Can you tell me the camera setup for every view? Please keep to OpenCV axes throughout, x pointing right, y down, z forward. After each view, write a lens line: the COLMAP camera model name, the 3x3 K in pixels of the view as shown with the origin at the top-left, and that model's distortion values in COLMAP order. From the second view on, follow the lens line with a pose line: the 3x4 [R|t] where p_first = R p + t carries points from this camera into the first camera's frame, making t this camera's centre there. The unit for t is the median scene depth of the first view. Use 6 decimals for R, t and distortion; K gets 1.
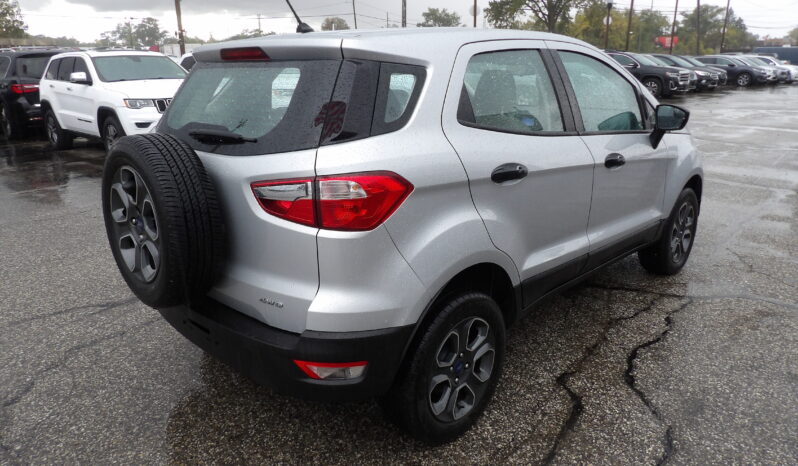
lens RADIAL K [[568.4, 0, 399.0], [0, 568.4, 233.0], [0, 0, 1]] dist [0.008147, 0.004342]
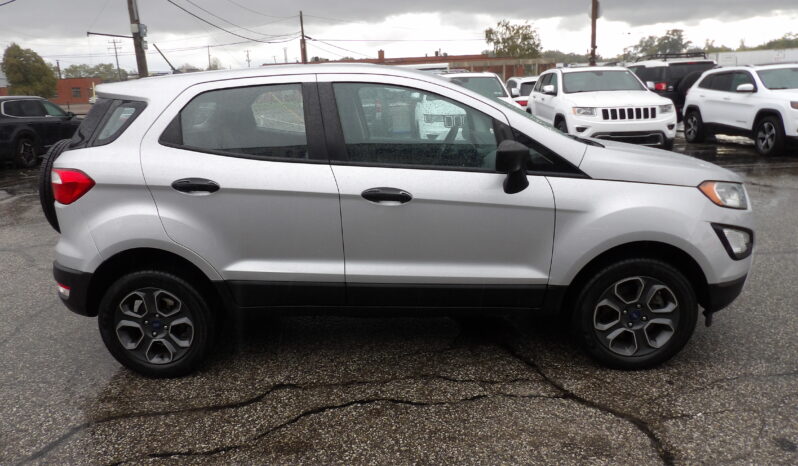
lens RADIAL K [[584.9, 0, 399.0], [0, 584.9, 233.0], [0, 0, 1]] dist [0.001191, 0.002015]
pose [[0.658361, 0.171168, -0.732981, 1.175385], [-0.189844, 0.980079, 0.058354, -0.132171], [0.728368, 0.100734, 0.677741, 0.377178]]
